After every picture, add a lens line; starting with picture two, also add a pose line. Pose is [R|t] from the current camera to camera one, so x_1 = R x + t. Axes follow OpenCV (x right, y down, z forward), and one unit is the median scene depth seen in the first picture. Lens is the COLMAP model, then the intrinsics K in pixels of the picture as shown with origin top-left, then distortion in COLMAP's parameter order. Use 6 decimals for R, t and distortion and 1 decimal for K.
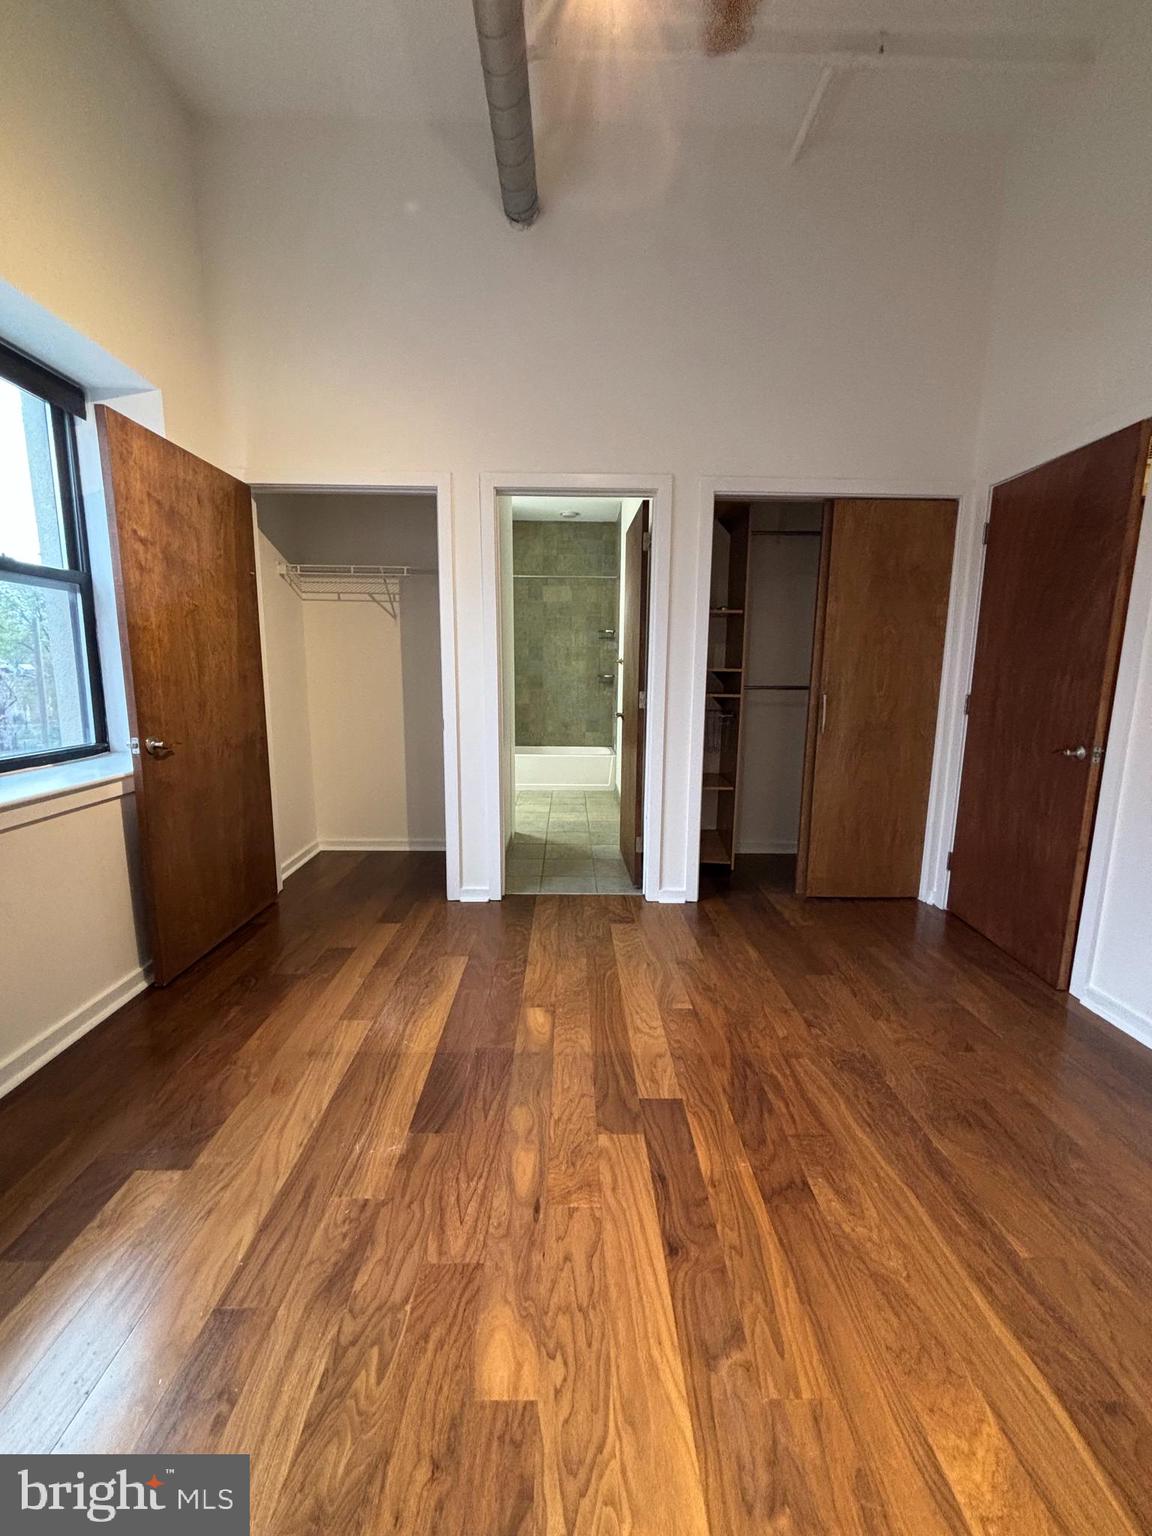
lens RADIAL K [[611.7, 0, 581.5], [0, 611.7, 767.5], [0, 0, 1]] dist [0.011937, -0.000516]
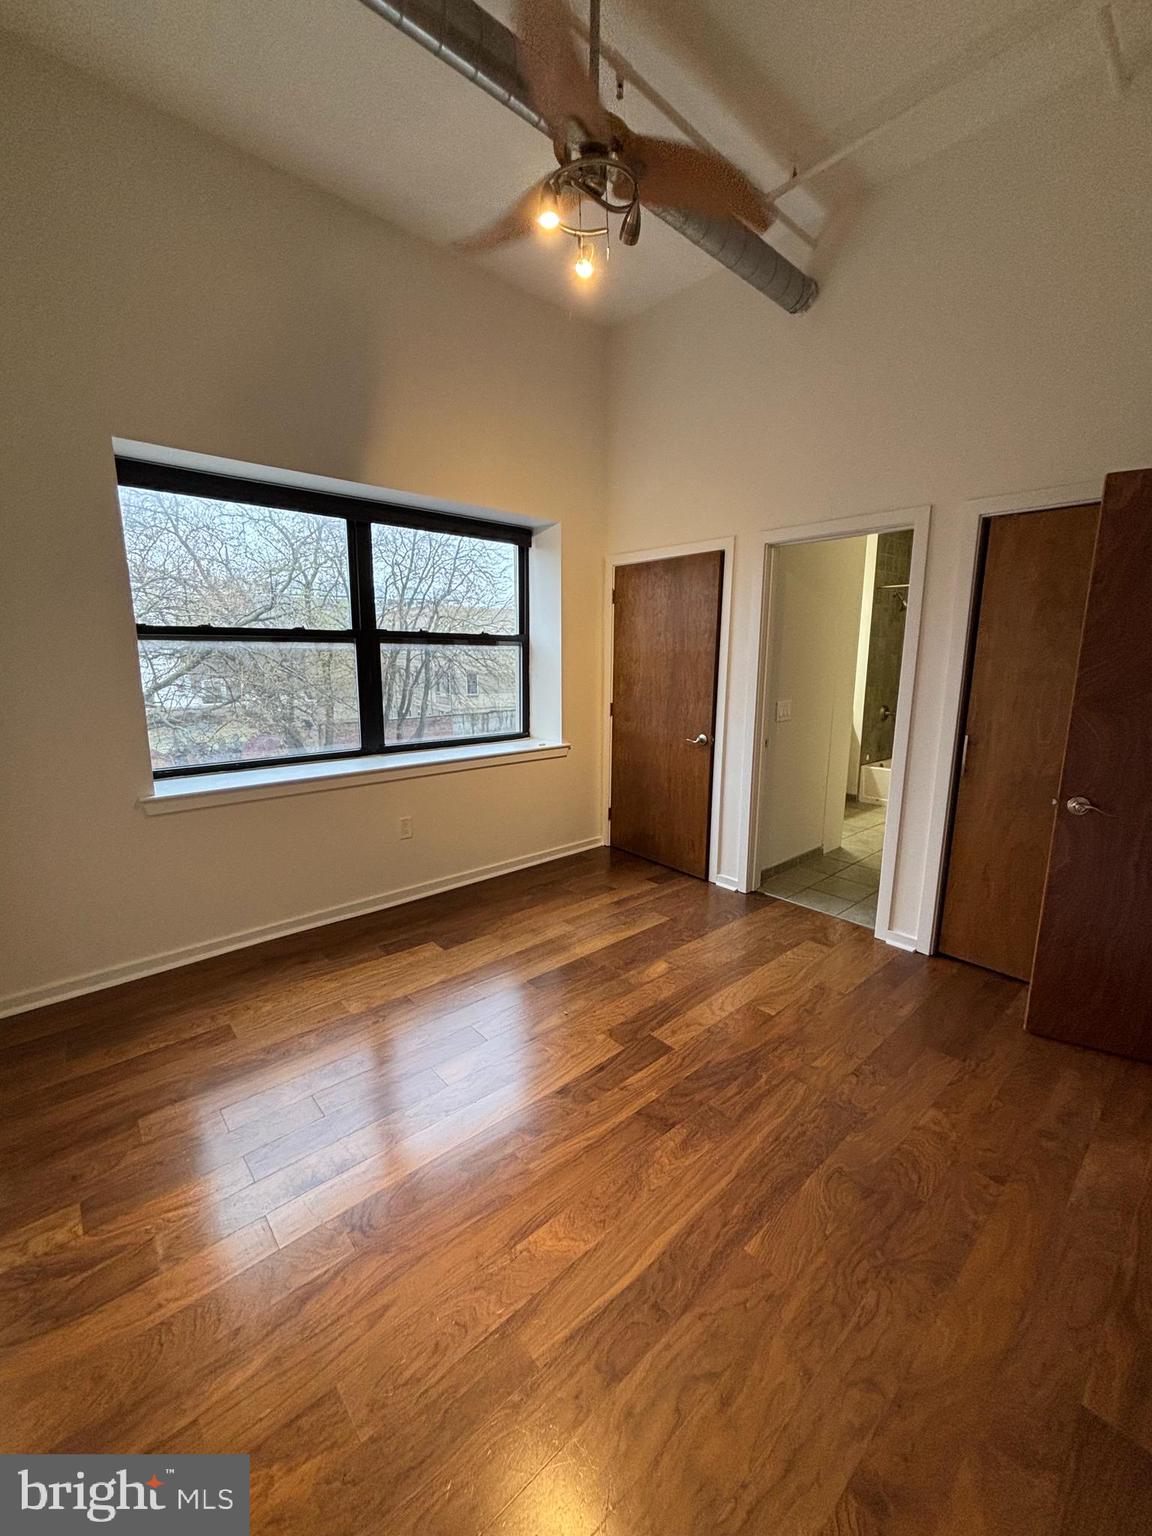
lens RADIAL K [[611.7, 0, 581.5], [0, 611.7, 767.5], [0, 0, 1]] dist [0.011937, -0.000516]
pose [[0.655393, 0.129284, -0.744141, 0.765473], [-0.120253, 0.990535, 0.066180, -0.092173], [0.745654, 0.046111, 0.664736, -0.028078]]
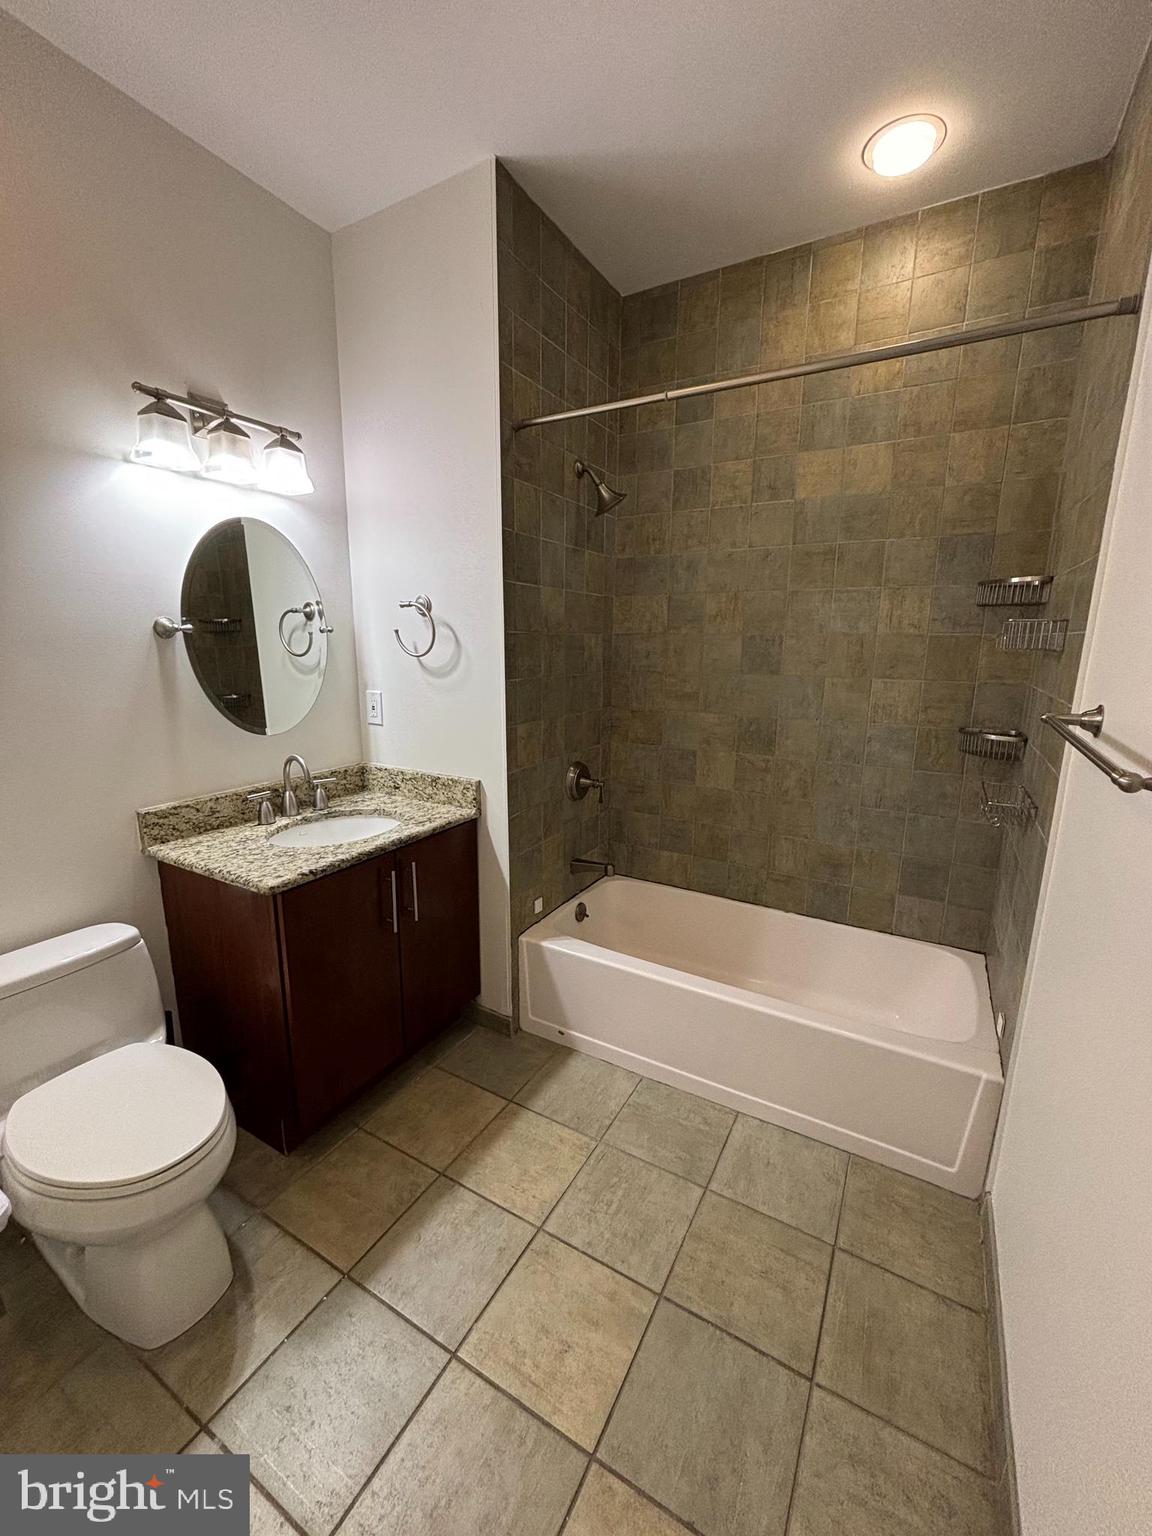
lens RADIAL K [[625.0, 0, 576.0], [0, 625.0, 768.0], [0, 0, 1]] dist [0.000396, -0.000073]
pose [[0.860922, 0.104913, -0.497802, 0.058415], [-0.086292, 0.994441, 0.060344, -0.405492], [0.501366, -0.008995, 0.865189, 1.921770]]
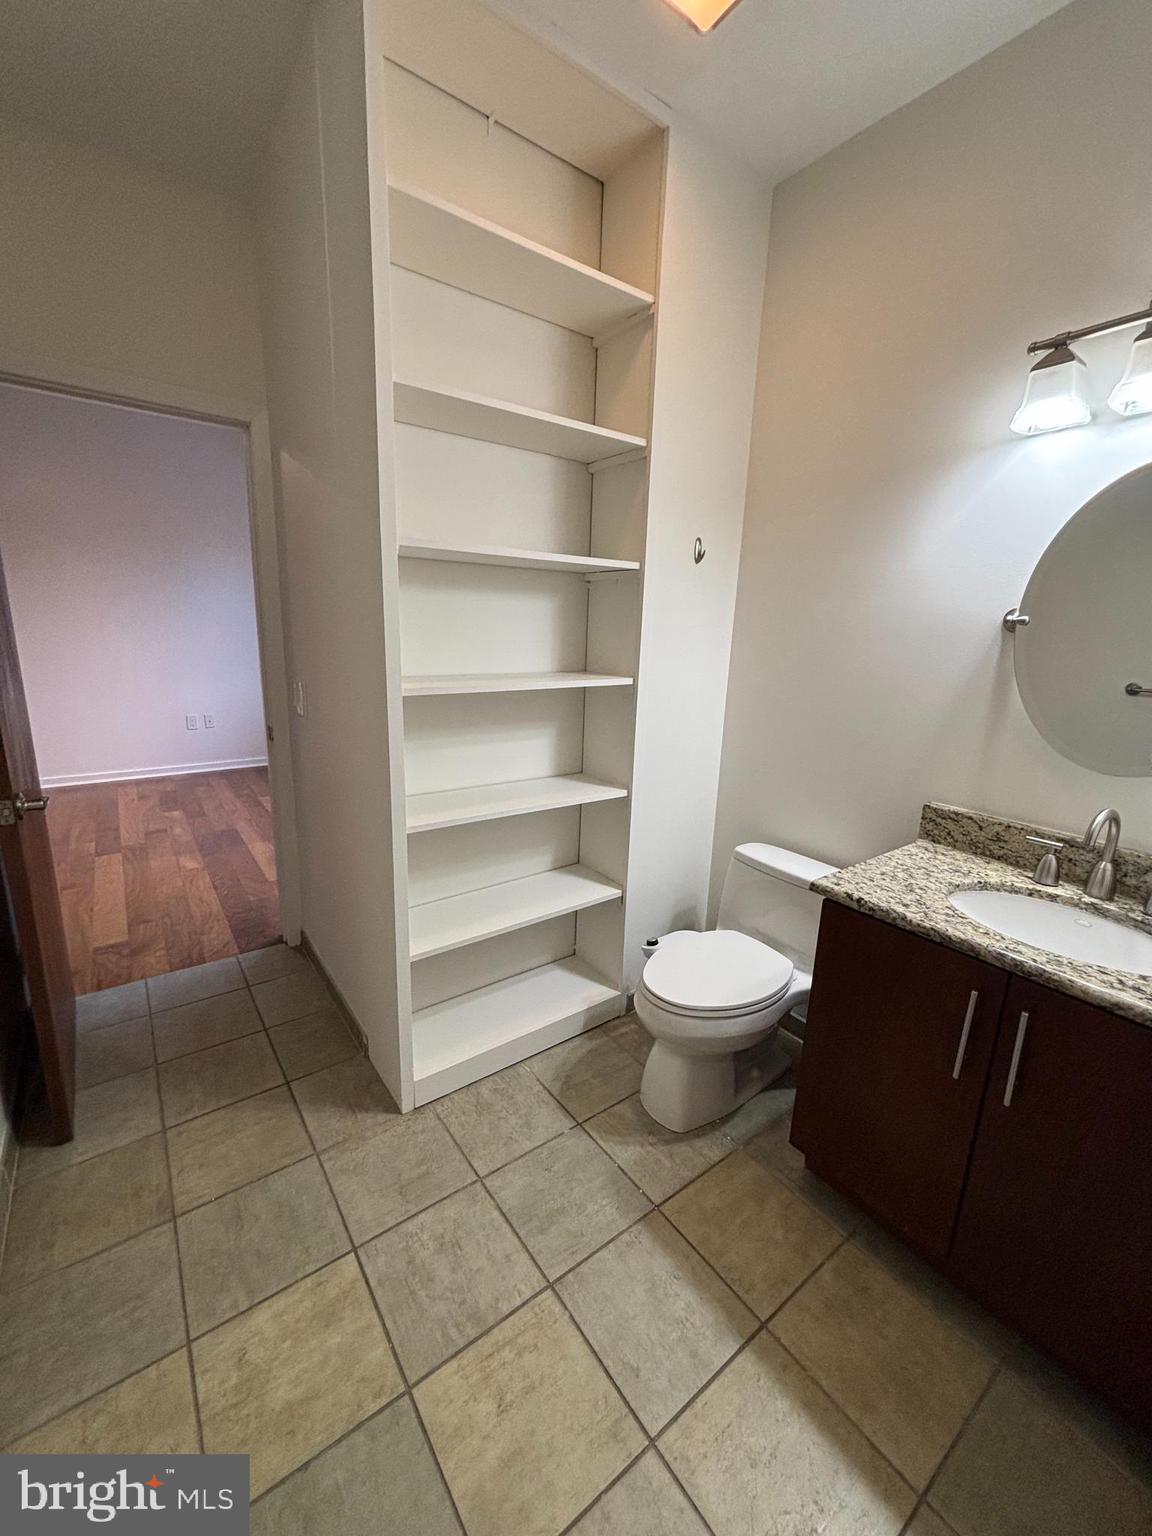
lens RADIAL K [[605.4, 0, 567.2], [0, 605.4, 766.1], [0, 0, 1]] dist [-0.000721, 0.000200]
pose [[-0.815072, 0.099201, -0.570804, 0.002897], [-0.130549, 0.928446, 0.347771, -0.516574], [0.564460, 0.357976, -0.743800, 2.688032]]
